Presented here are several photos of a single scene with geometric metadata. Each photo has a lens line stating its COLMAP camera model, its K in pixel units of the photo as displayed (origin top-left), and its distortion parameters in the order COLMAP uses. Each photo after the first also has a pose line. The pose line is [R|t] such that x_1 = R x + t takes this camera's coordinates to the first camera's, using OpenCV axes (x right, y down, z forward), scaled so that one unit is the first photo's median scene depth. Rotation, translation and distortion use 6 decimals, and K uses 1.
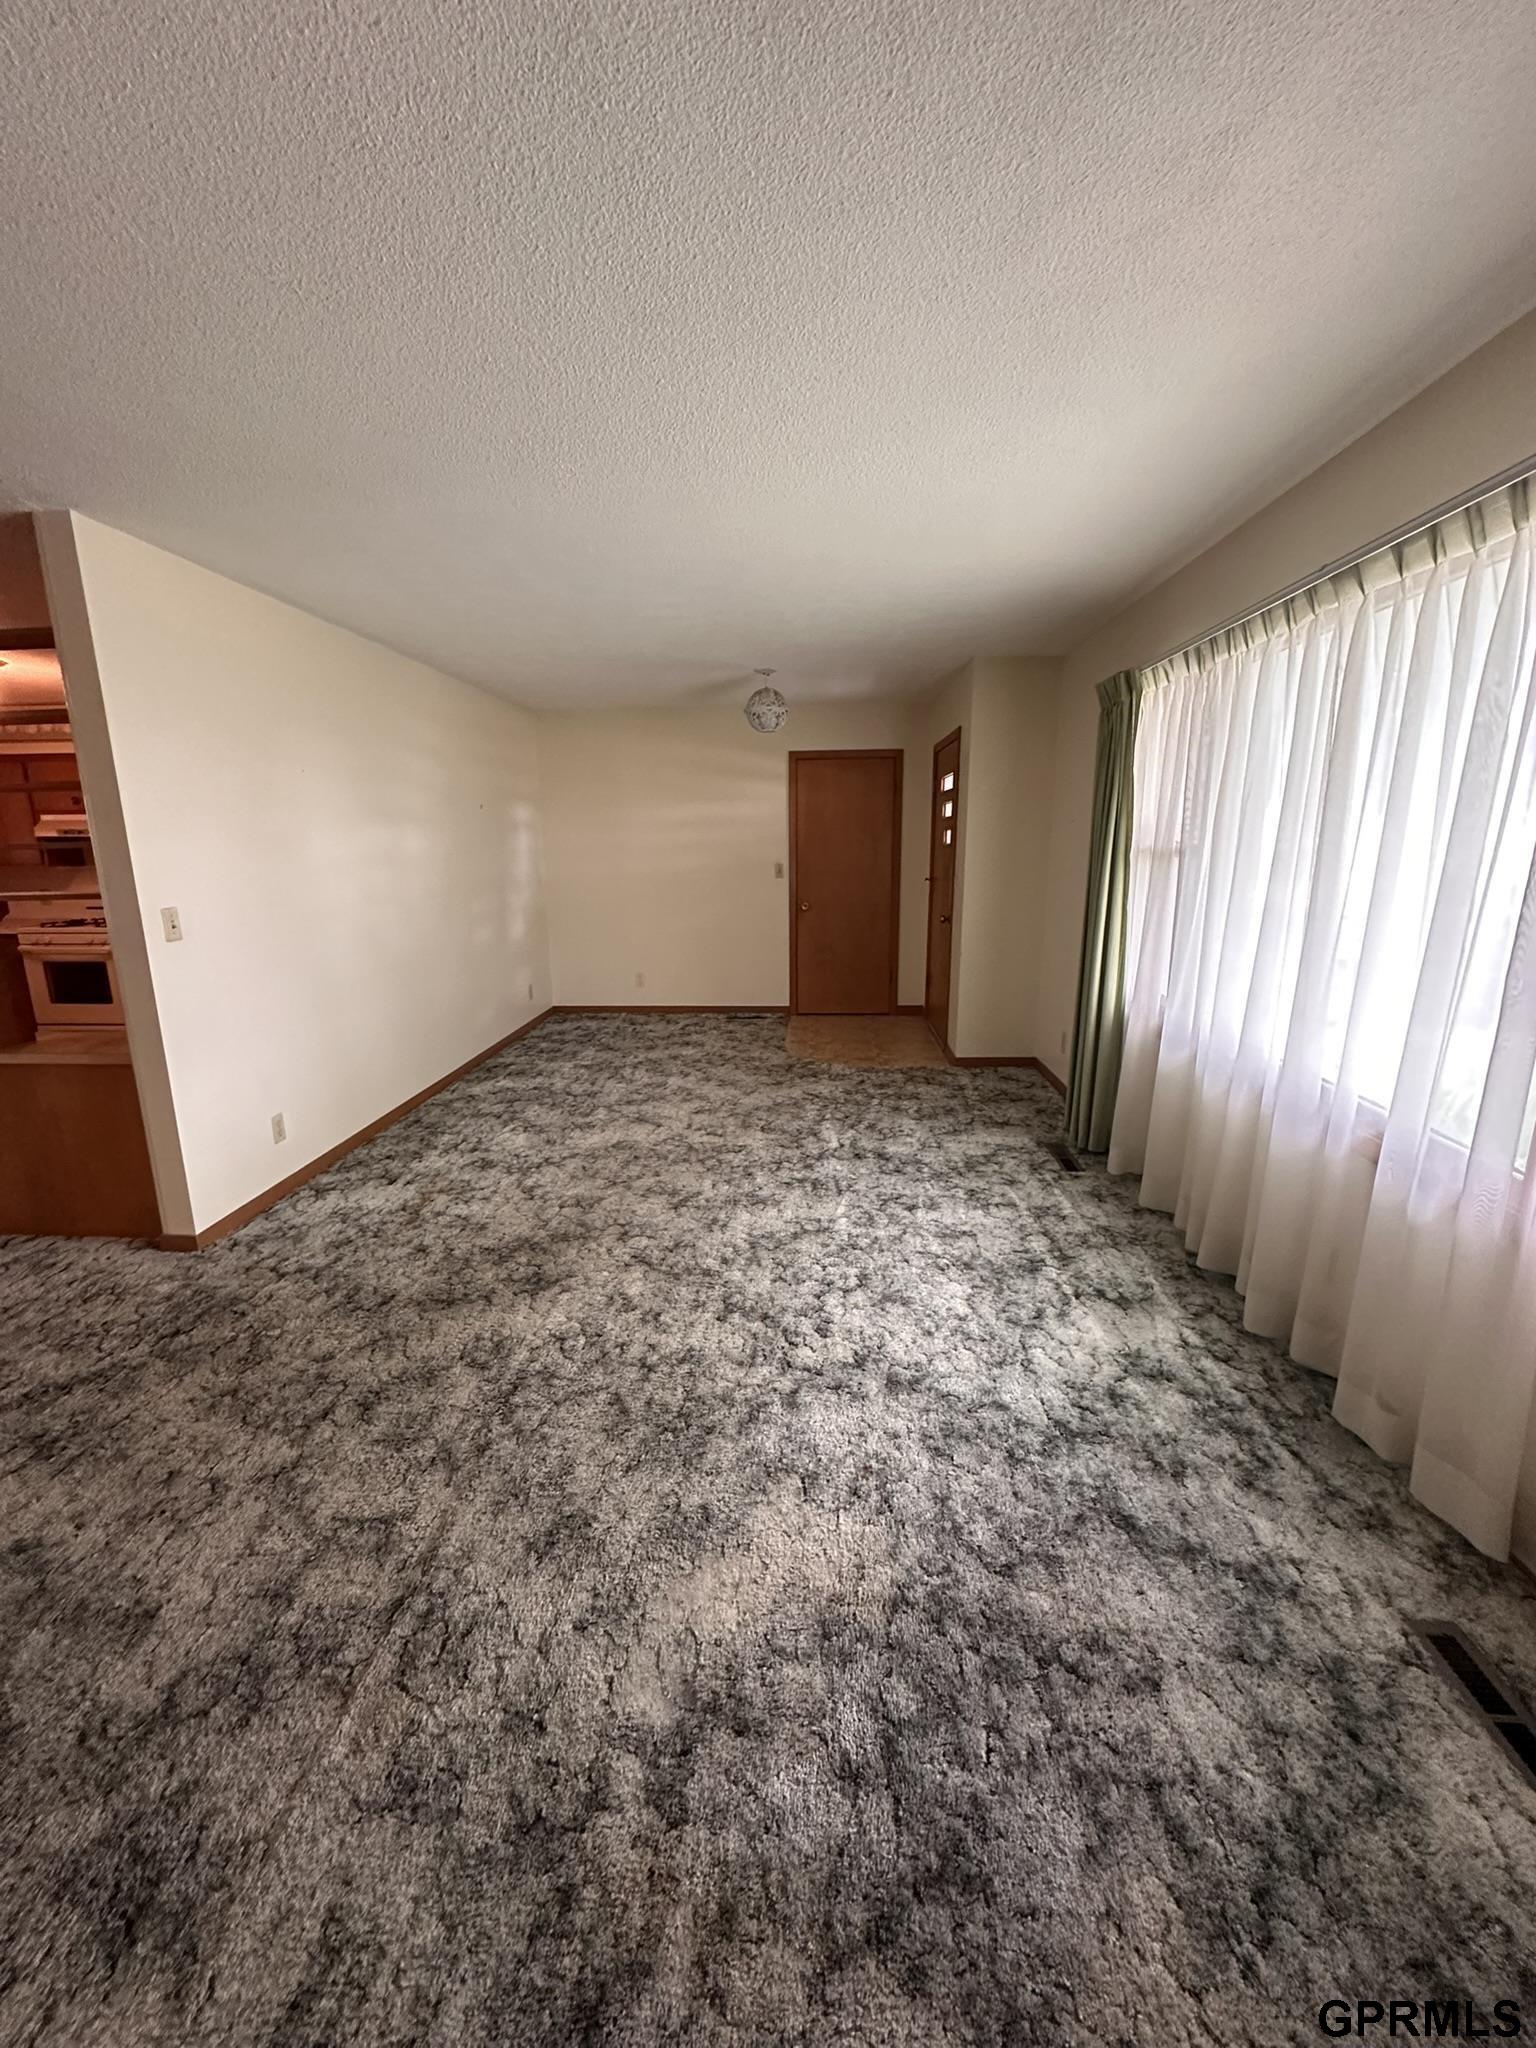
lens RADIAL K [[812.9, 0, 767.7], [0, 812.9, 1023.4], [0, 0, 1]] dist [-0.002375, 0.000500]
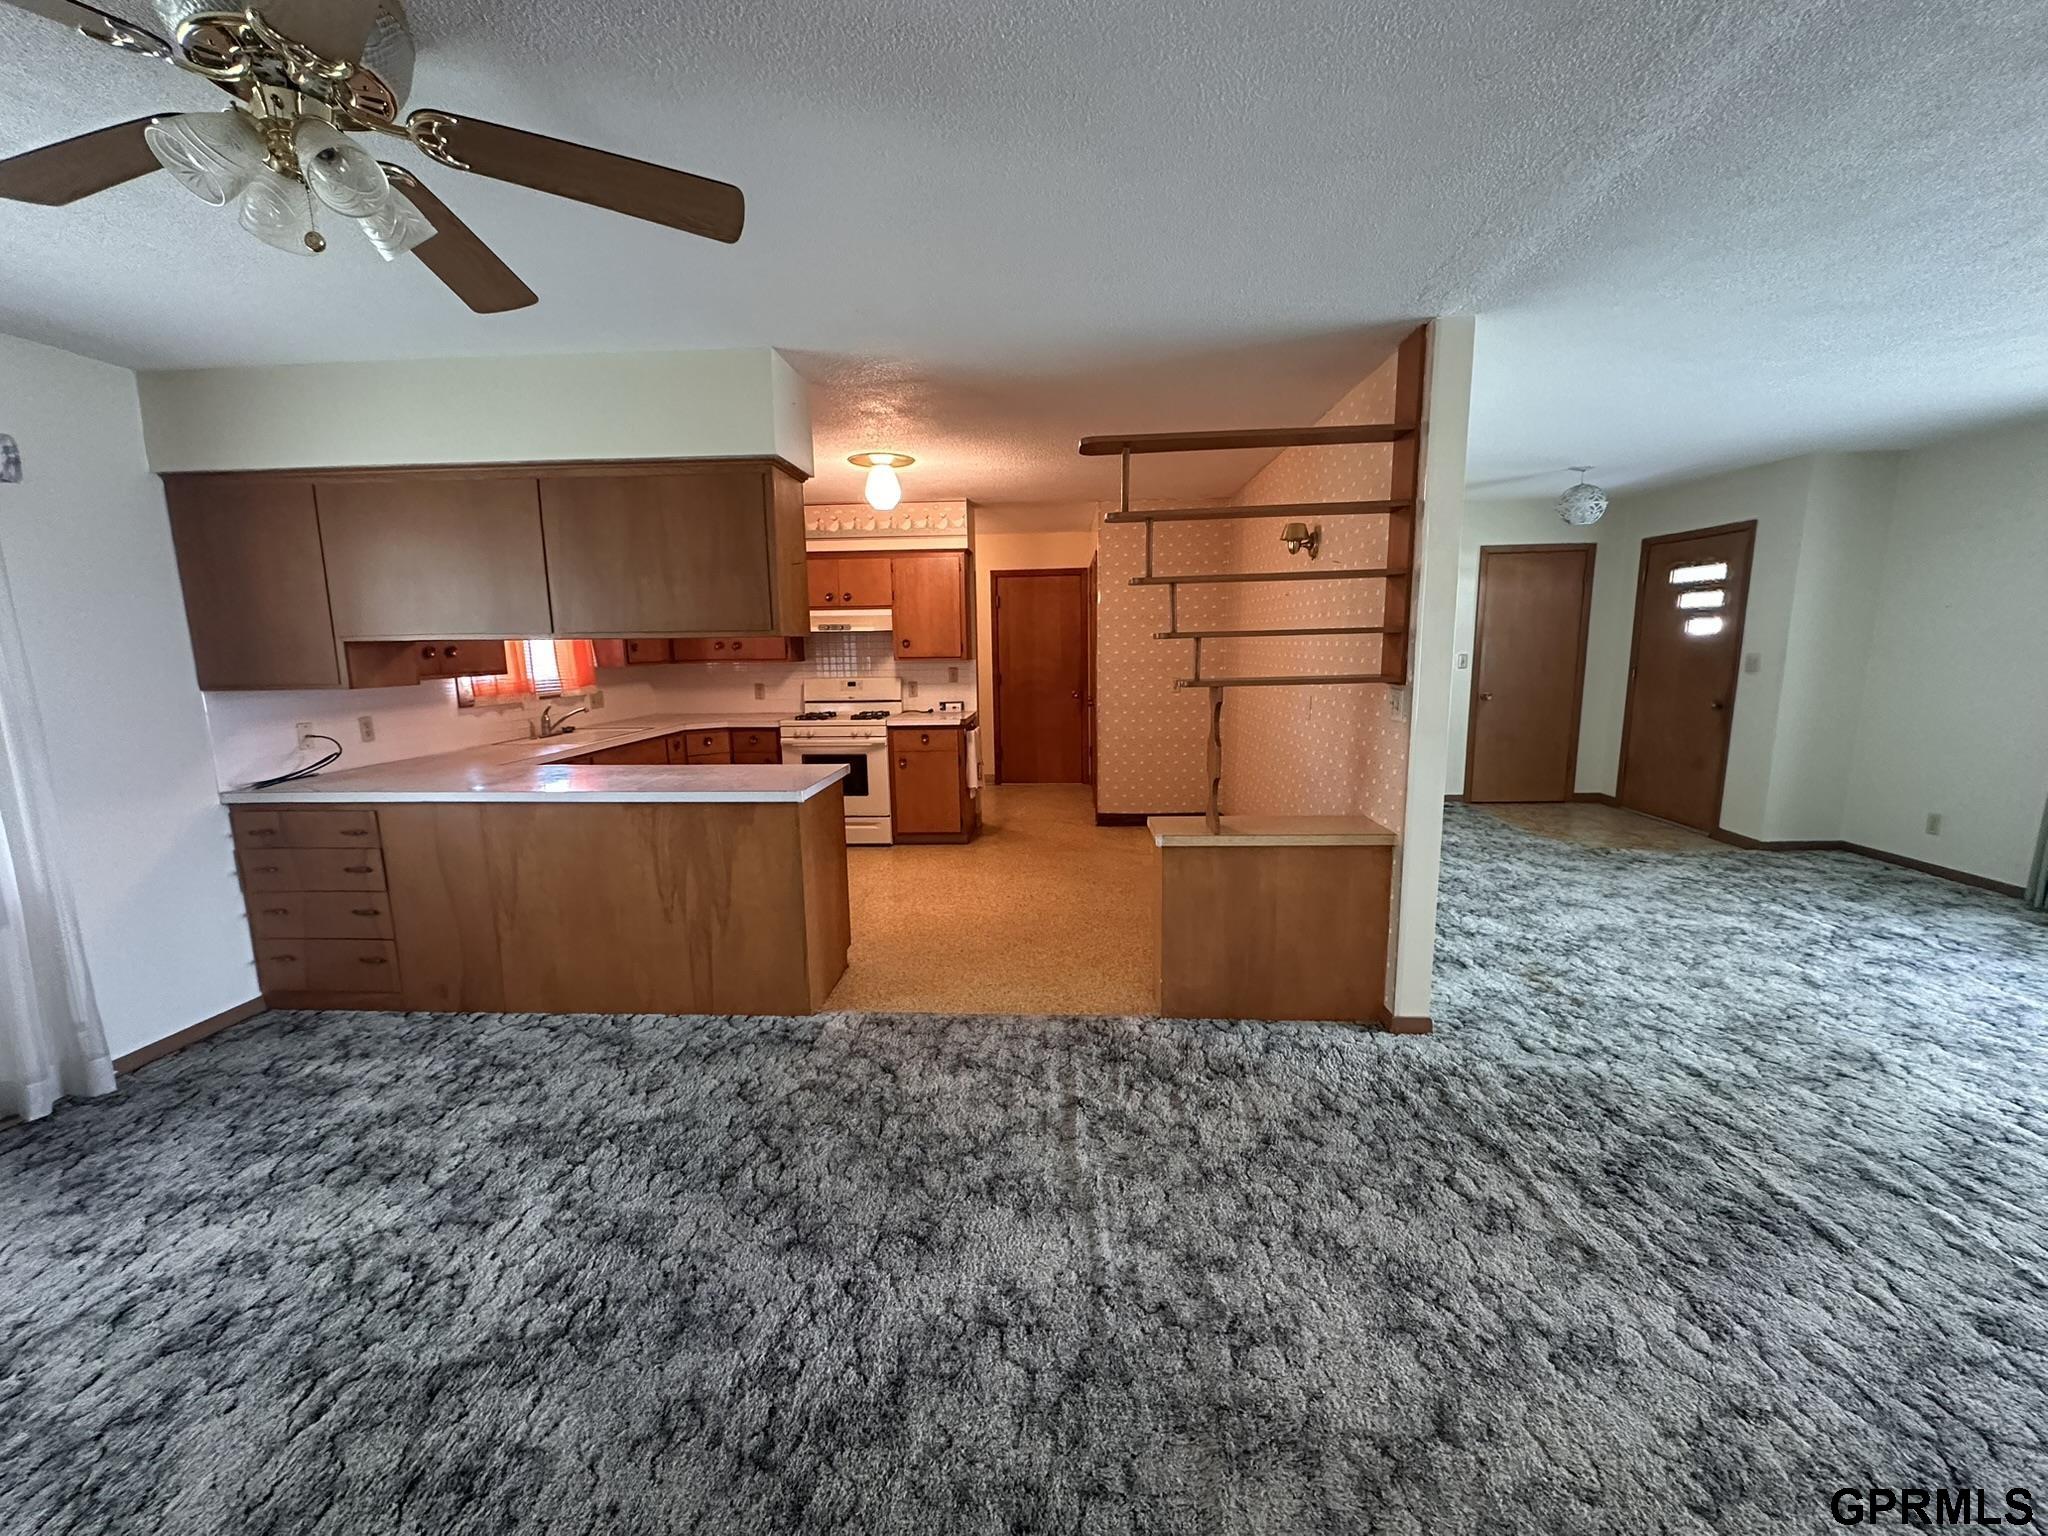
lens RADIAL K [[812.9, 0, 1022.1], [0, 812.9, 770.5], [0, 0, 1]] dist [-0.002375, 0.000500]
pose [[0.999976, -0.006991, -0.000027, -1.169074], [0.006976, 0.998034, -0.062285, 0.016701], [0.000463, 0.062283, 0.998058, -0.015643]]
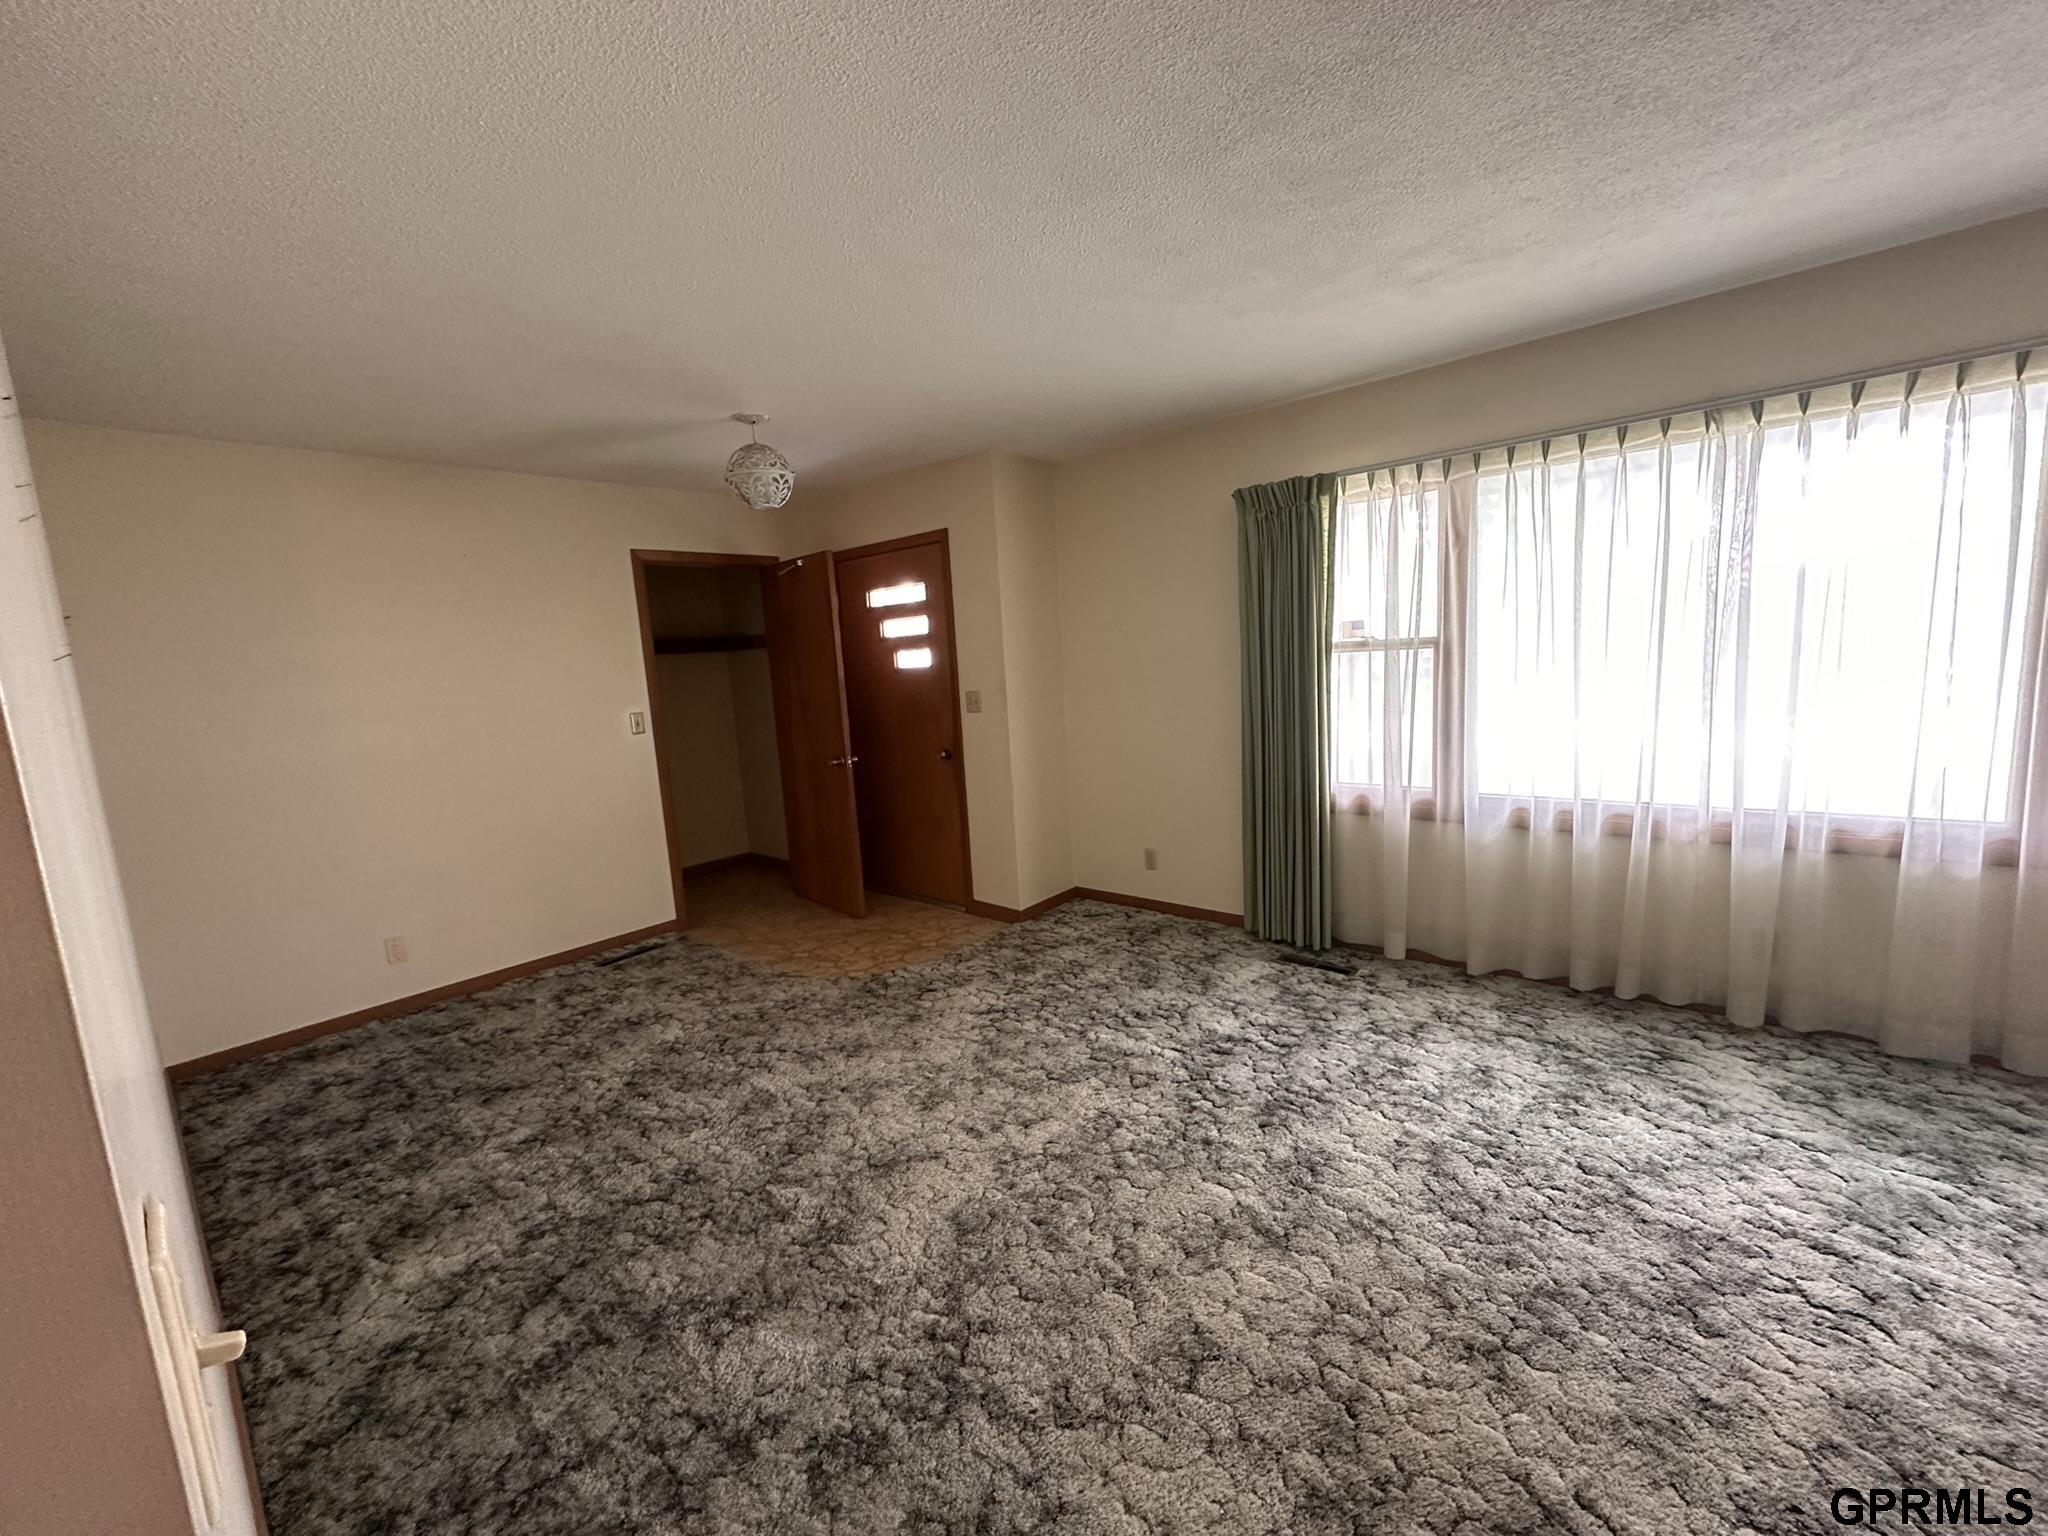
lens RADIAL K [[812.9, 0, 1019.6], [0, 812.9, 769.0], [0, 0, 1]] dist [-0.002375, 0.000500]
pose [[0.611407, -0.138688, 0.779068, -0.689947], [0.229440, 0.973299, -0.006798, -0.163518], [-0.757324, 0.182906, 0.626902, 0.764117]]
